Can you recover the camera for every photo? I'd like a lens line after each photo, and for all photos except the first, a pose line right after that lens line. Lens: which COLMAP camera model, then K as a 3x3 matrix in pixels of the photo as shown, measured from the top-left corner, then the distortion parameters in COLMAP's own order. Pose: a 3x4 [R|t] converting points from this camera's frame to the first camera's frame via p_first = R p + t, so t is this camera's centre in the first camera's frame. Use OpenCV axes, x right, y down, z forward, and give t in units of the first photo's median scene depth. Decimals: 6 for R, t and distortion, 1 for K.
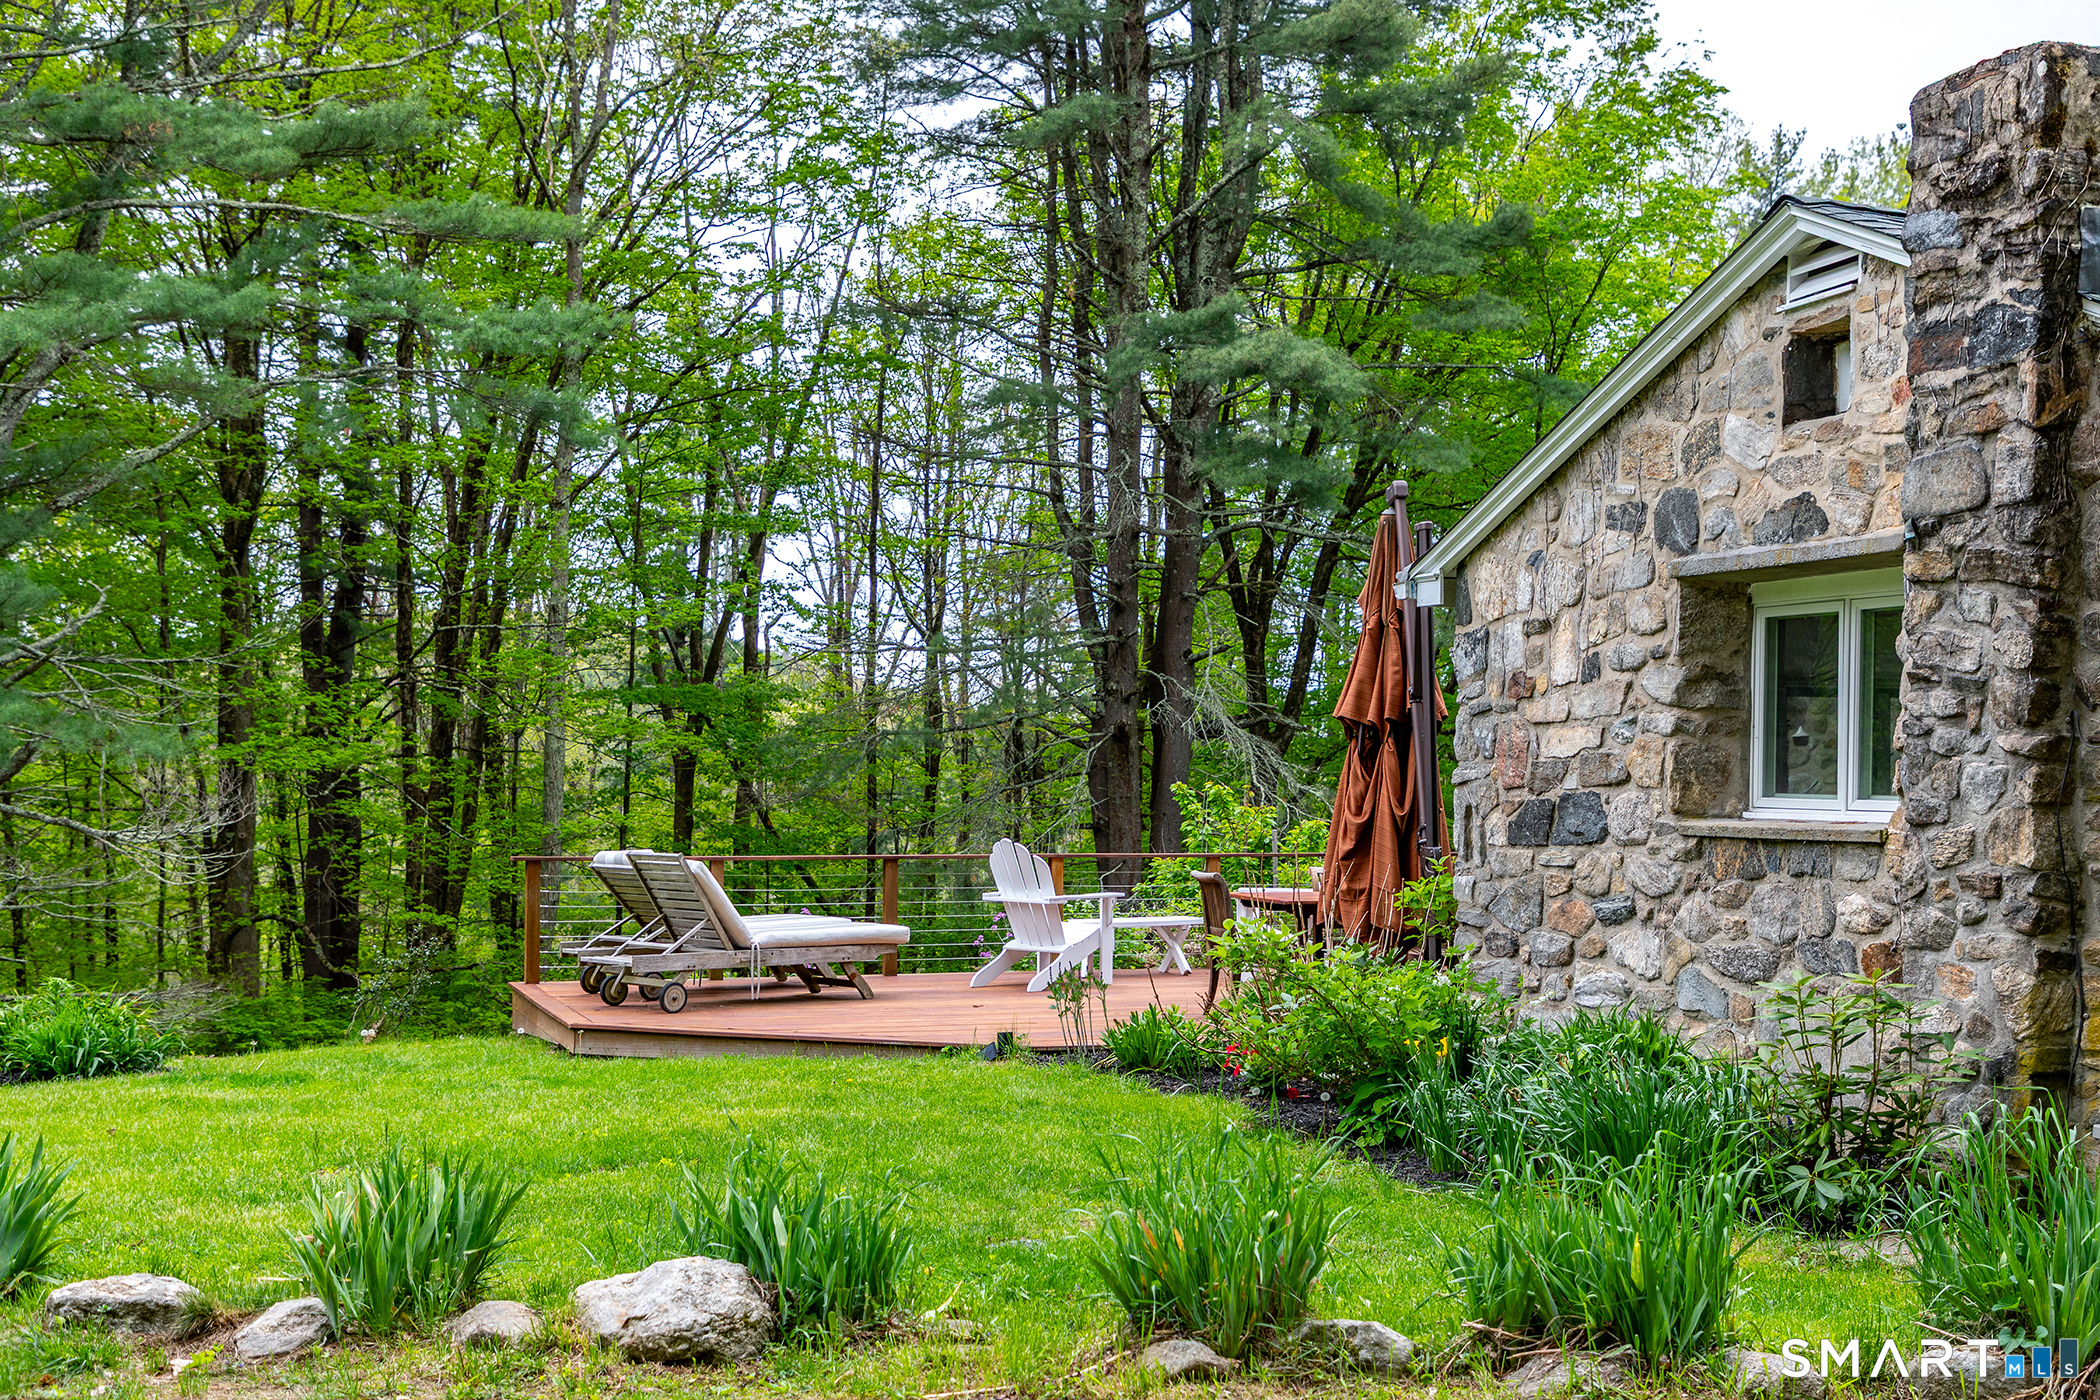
lens RADIAL K [[2544.1, 0, 1053.7], [0, 2544.1, 705.7], [0, 0, 1]] dist [0.039510, 0.000000]
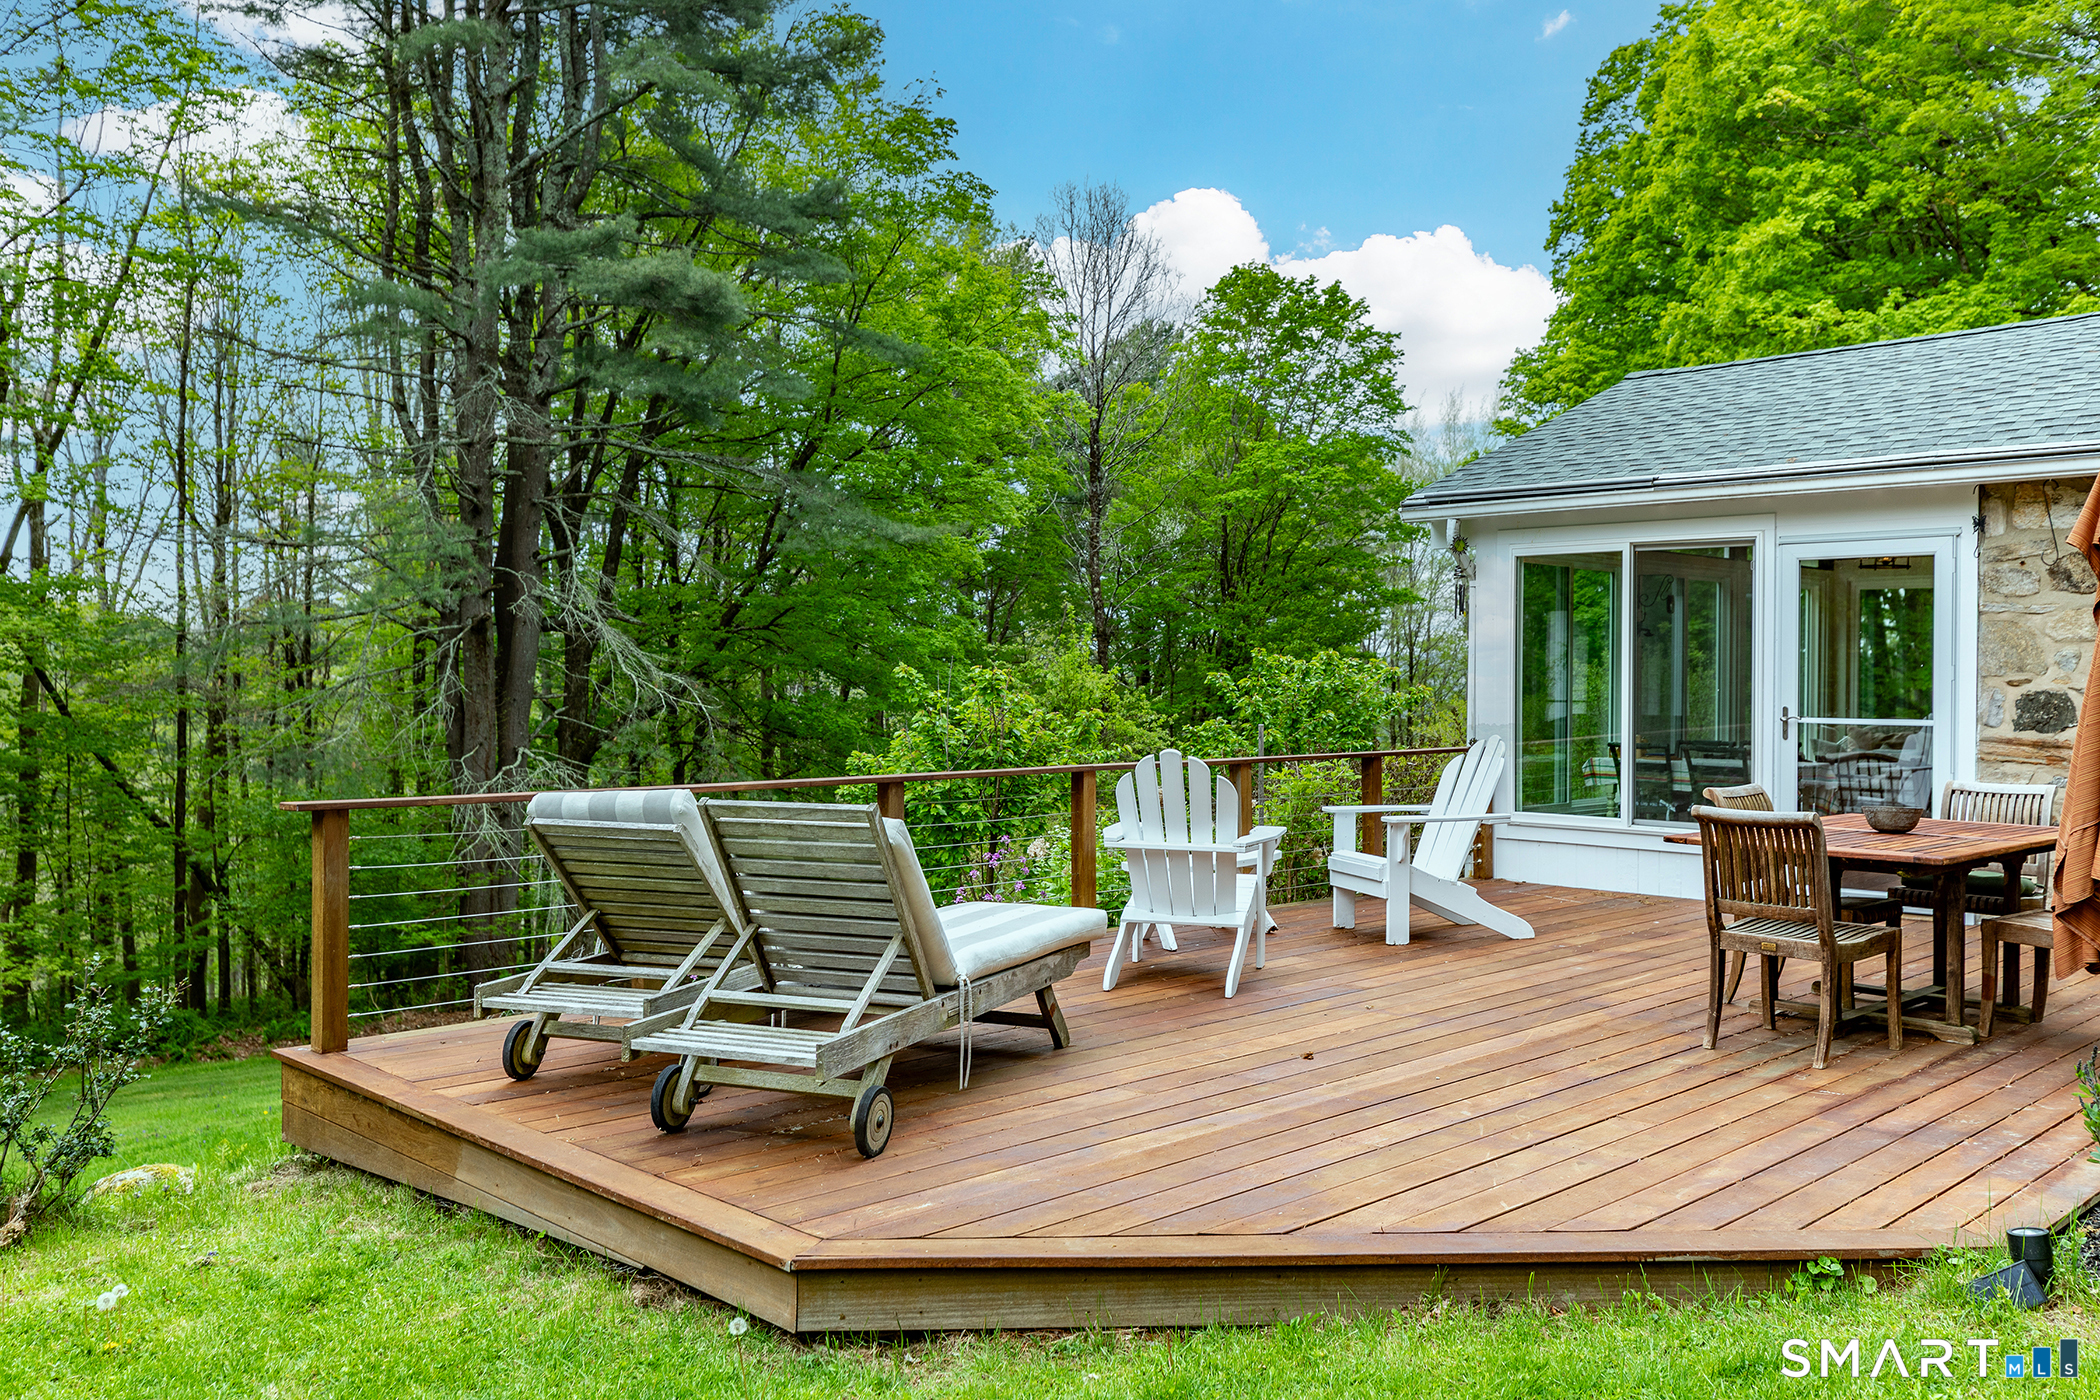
lens RADIAL K [[1747.4, 0, 1032.8], [0, 1747.4, 702.9], [0, 0, 1]] dist [0.030072, -0.011505]
pose [[0.906308, -0.010380, 0.422491, -0.340277], [-0.009979, 0.998894, 0.045948, 0.033392], [-0.422501, -0.045859, 0.905202, 0.941982]]
